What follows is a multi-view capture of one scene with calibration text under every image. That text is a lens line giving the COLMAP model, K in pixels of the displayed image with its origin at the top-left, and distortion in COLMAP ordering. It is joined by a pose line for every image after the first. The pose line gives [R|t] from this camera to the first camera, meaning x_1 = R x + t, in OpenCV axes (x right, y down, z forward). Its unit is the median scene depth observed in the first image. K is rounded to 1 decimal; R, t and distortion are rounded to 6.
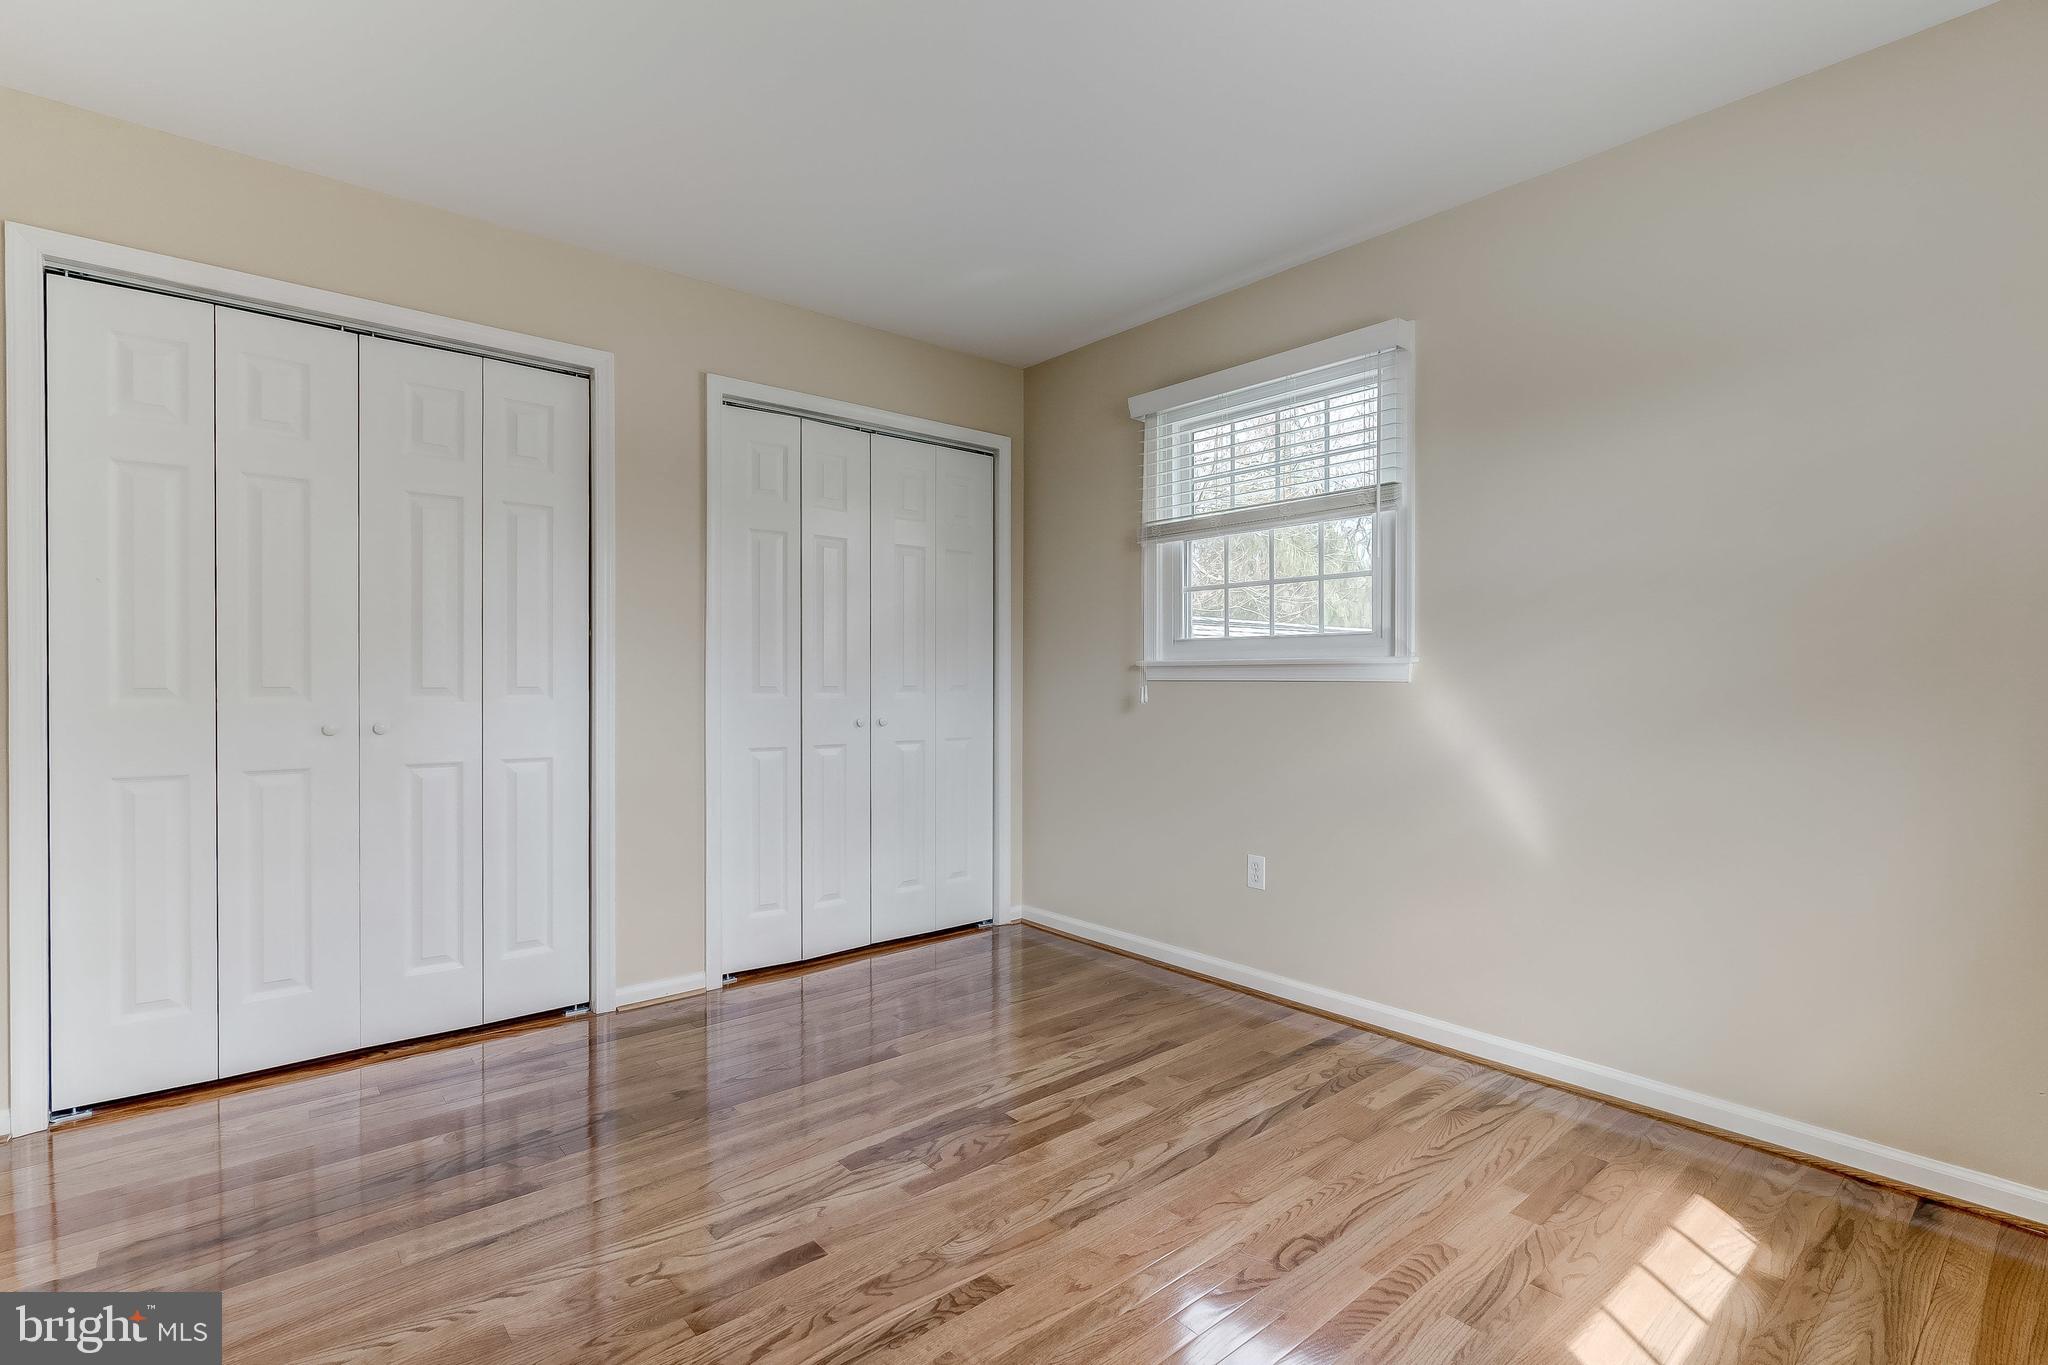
lens RADIAL K [[935.7, 0, 1022.8], [0, 935.7, 686.7], [0, 0, 1]] dist [-0.003719, 0.001622]
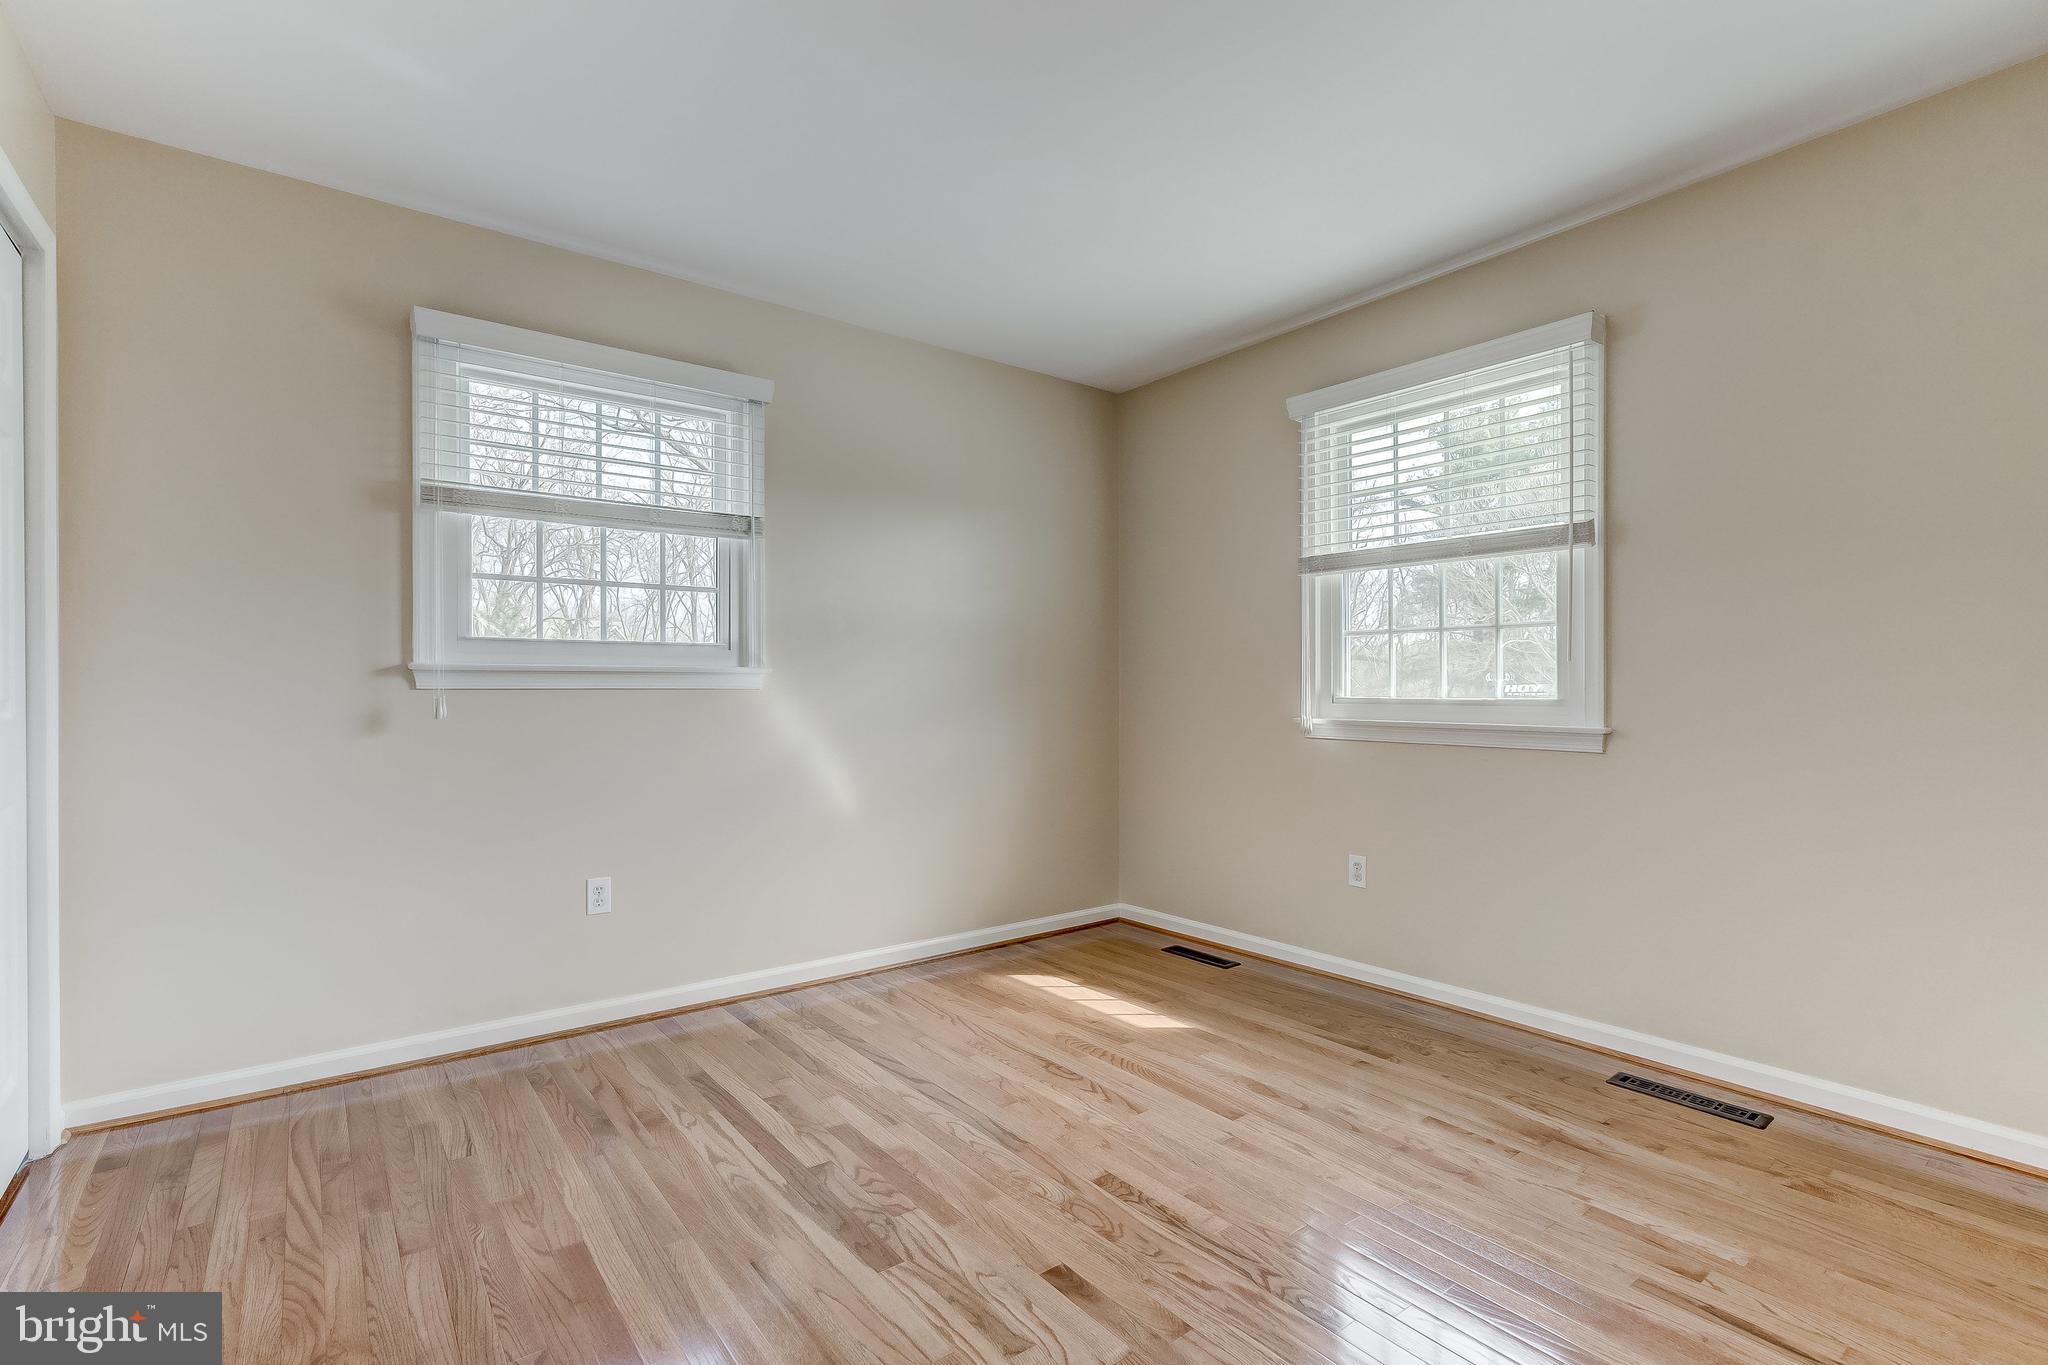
lens RADIAL K [[935.7, 0, 1024.8], [0, 935.7, 689.8], [0, 0, 1]] dist [-0.003719, 0.001622]
pose [[0.060793, -0.001176, 0.998150, -0.854671], [0.013662, 0.999907, 0.000346, 0.000222], [-0.998057, 0.013616, 0.060803, 0.694123]]
